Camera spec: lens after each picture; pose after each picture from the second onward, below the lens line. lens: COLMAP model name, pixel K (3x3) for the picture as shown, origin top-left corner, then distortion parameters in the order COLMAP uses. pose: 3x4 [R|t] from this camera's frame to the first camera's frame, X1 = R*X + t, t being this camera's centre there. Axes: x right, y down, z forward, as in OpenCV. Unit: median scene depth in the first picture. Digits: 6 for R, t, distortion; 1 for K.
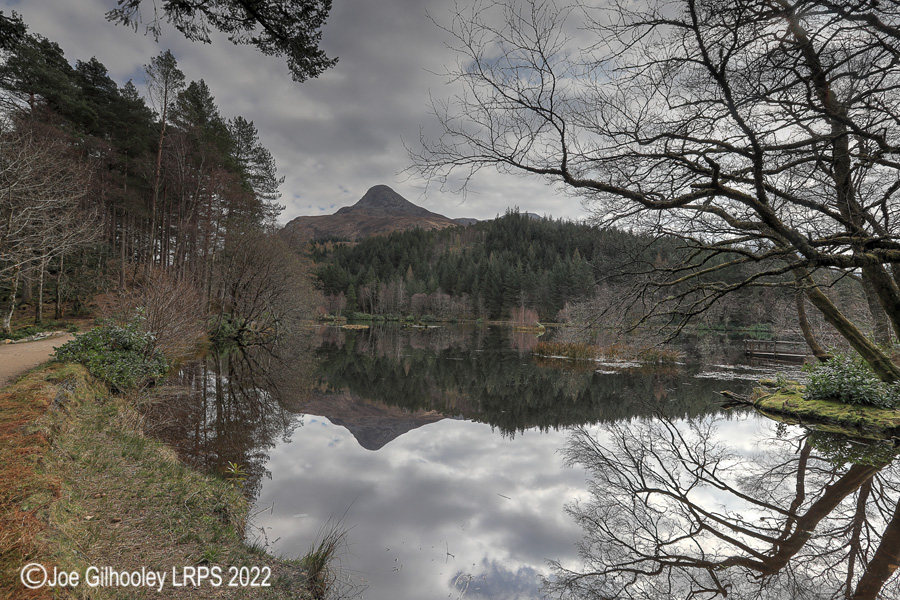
lens RADIAL K [[415.3, 0, 449.1], [0, 415.3, 297.6], [0, 0, 1]] dist [-0.067730, 0.034152]
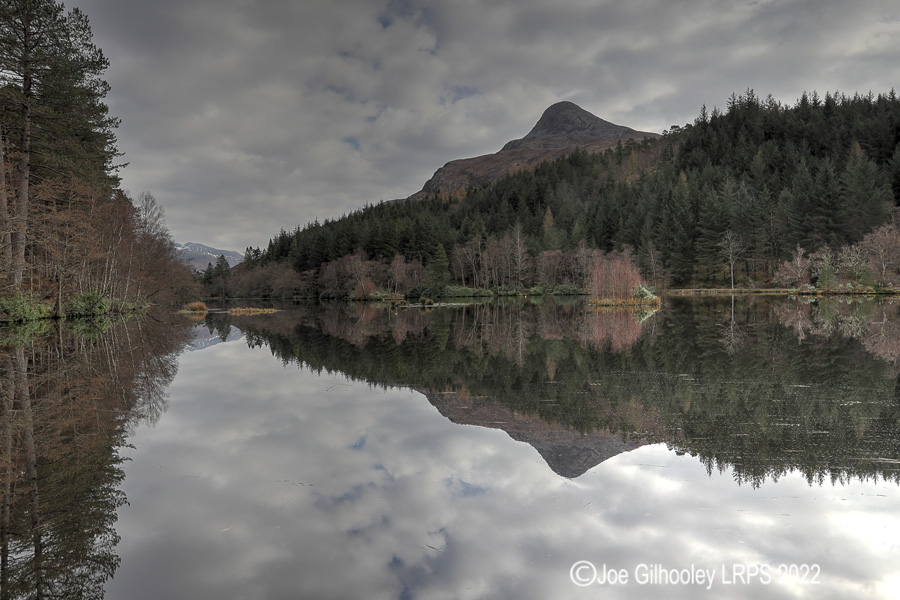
lens RADIAL K [[577.5, 0, 449.0], [0, 577.5, 296.3], [0, 0, 1]] dist [-0.046228, 0.068736]
pose [[0.925345, -0.041400, -0.376859, 0.136563], [0.061656, 0.997220, 0.041840, 0.015758], [0.374079, -0.061952, 0.925325, 0.178139]]
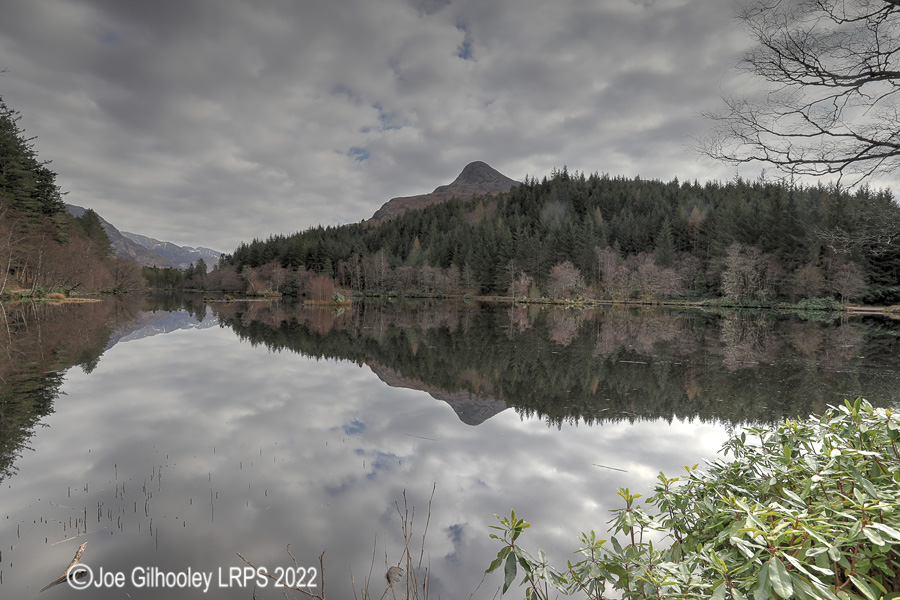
lens RADIAL K [[415.3, 0, 449.1], [0, 415.3, 297.6], [0, 0, 1]] dist [-0.067730, 0.034152]
pose [[0.965816, -0.004866, -0.259183, 0.317848], [0.018652, 0.998537, 0.050757, 0.016977], [0.258557, -0.053857, 0.964494, 0.184384]]
